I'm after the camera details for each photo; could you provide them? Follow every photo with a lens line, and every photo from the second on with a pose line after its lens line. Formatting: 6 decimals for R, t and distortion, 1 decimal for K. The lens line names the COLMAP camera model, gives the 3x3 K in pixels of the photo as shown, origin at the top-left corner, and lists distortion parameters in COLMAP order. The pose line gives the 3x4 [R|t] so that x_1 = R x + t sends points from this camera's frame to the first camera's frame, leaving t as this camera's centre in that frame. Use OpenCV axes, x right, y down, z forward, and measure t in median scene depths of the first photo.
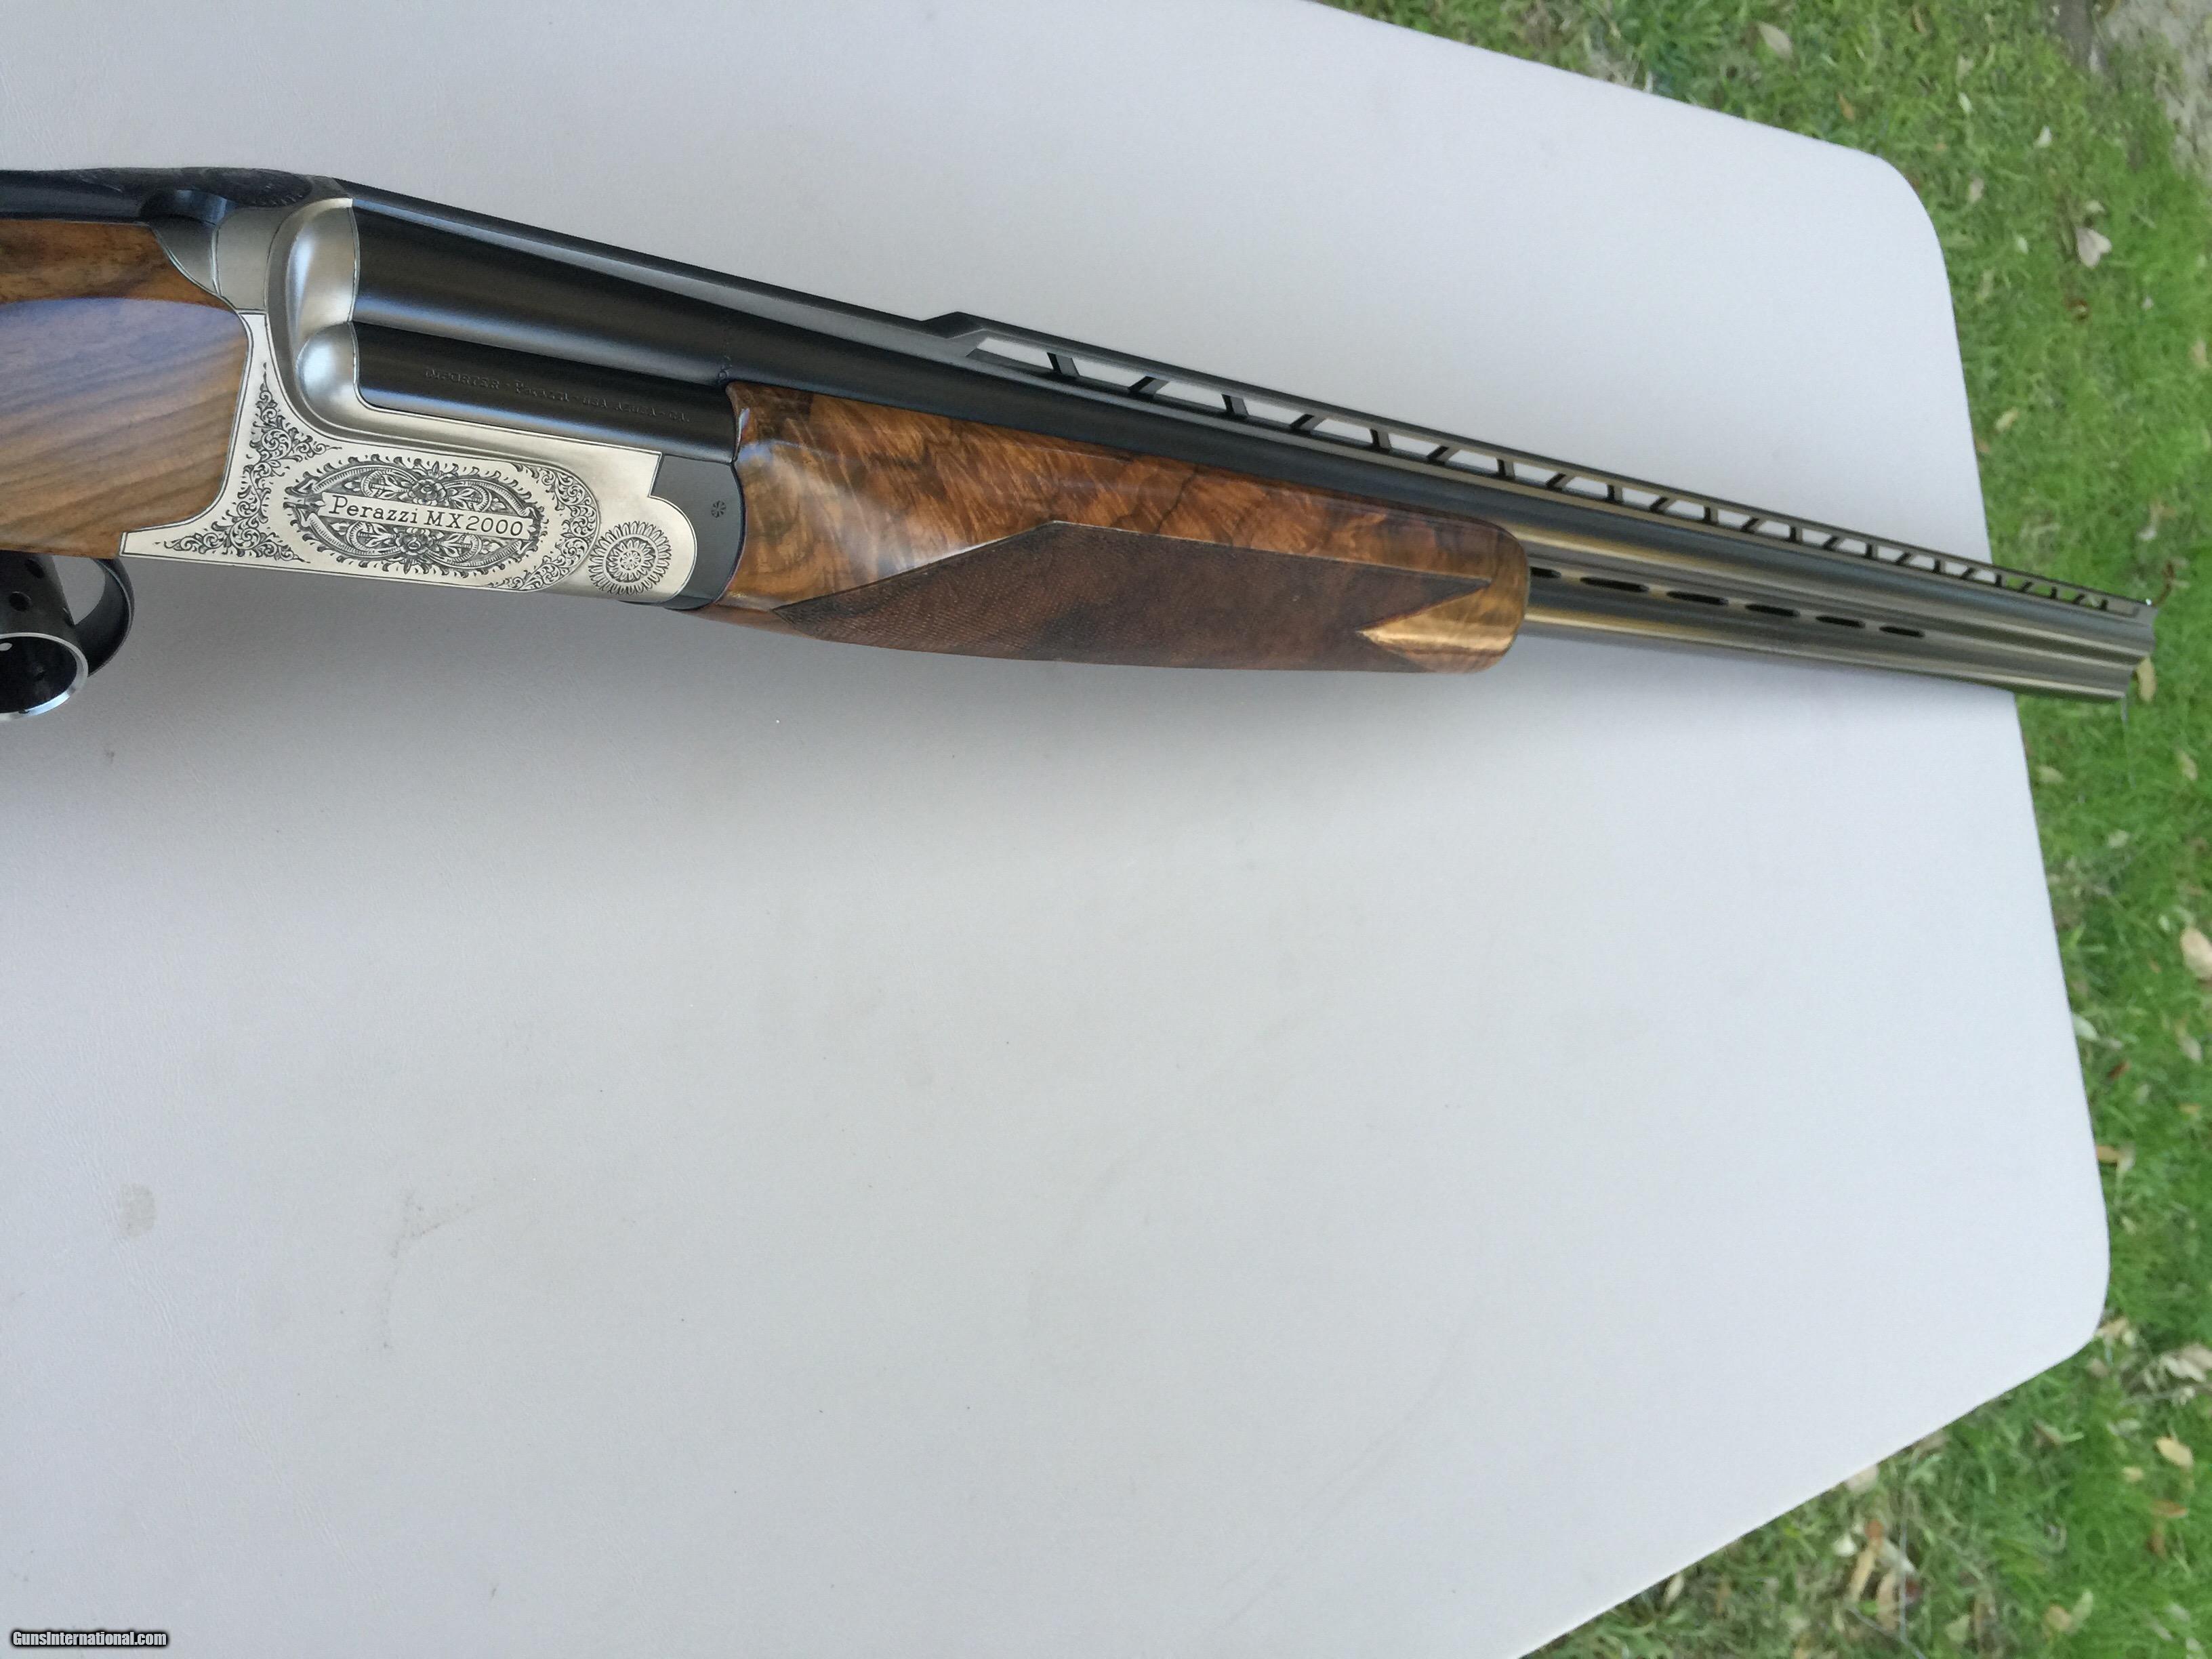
lens RADIAL K [[1918.7, 0, 1103.4], [0, 1918.7, 833.5], [0, 0, 1]] dist [0.074378, -0.121285]
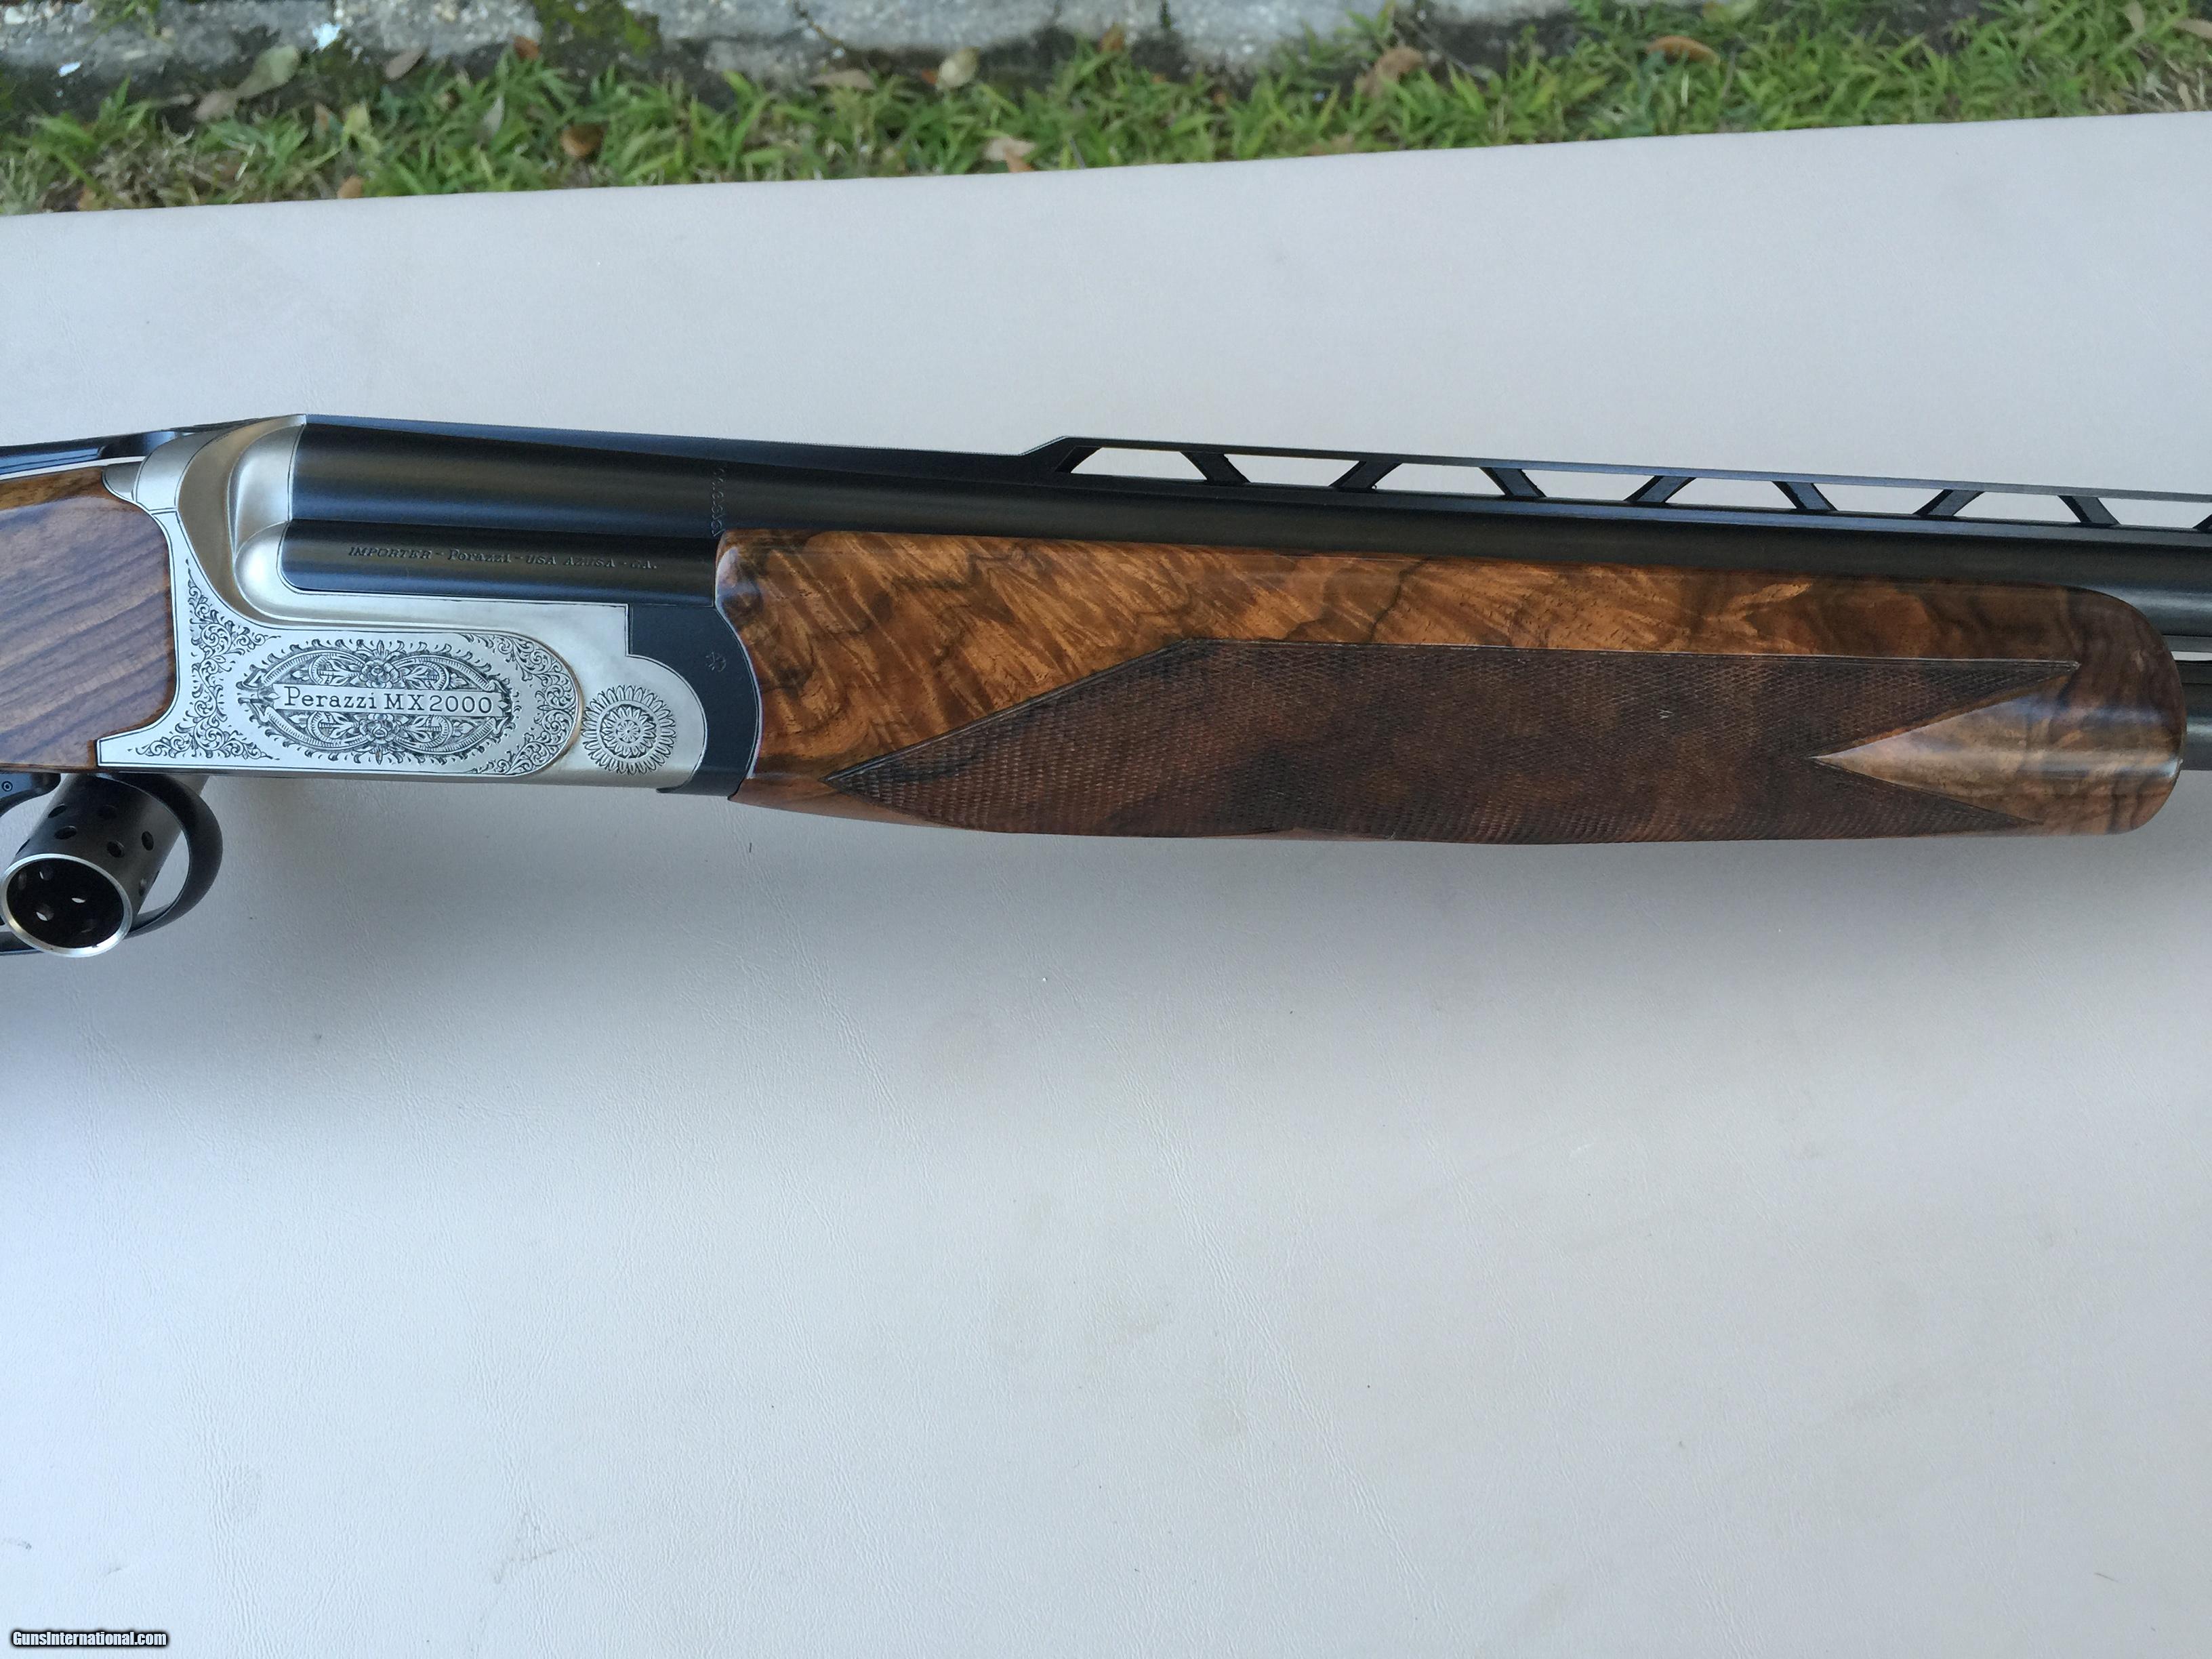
lens RADIAL K [[1918.7, 0, 1103.4], [0, 1918.7, 833.5], [0, 0, 1]] dist [0.074378, -0.121285]
pose [[0.793936, -0.214745, -0.568816, 0.490909], [0.006930, 0.938684, -0.344709, 0.244189], [0.607962, 0.269735, 0.746743, 0.512291]]
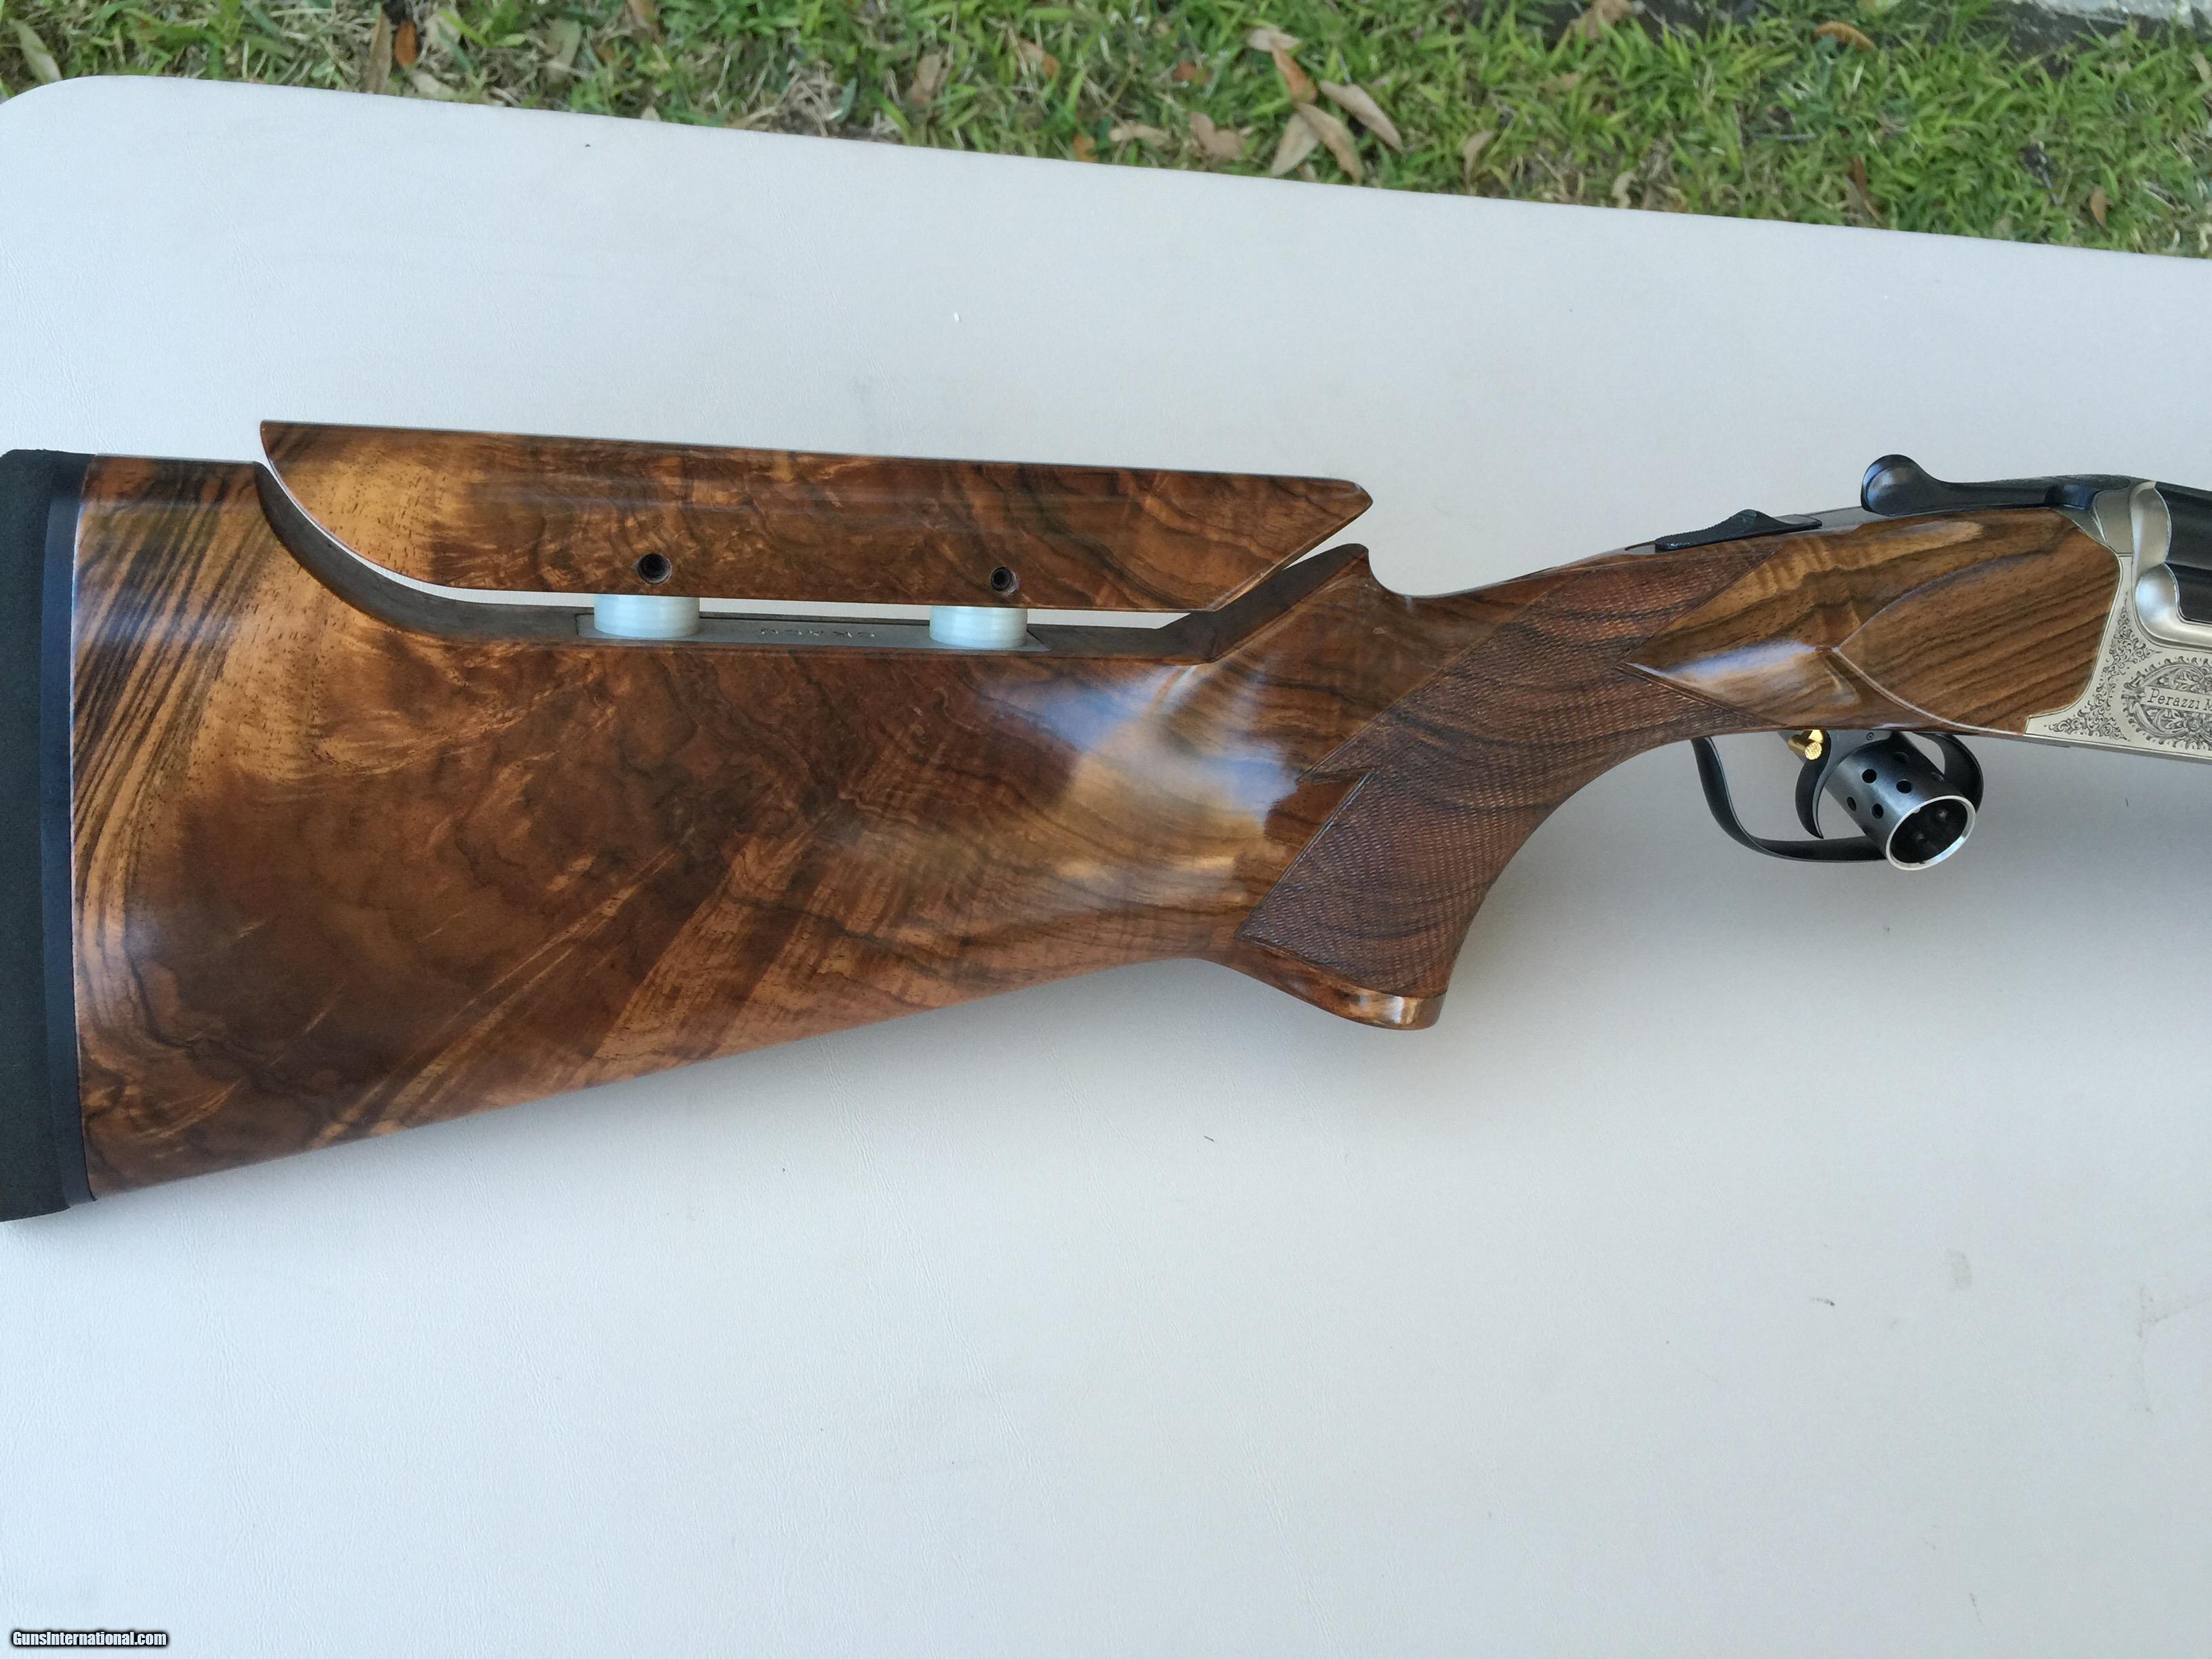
lens RADIAL K [[1918.7, 0, 1103.4], [0, 1918.7, 833.5], [0, 0, 1]] dist [0.074378, -0.121285]
pose [[0.902743, -0.101848, -0.417950, -0.491980], [-0.012142, 0.965150, -0.261417, 0.285852], [0.430009, 0.241067, 0.870046, -0.478029]]
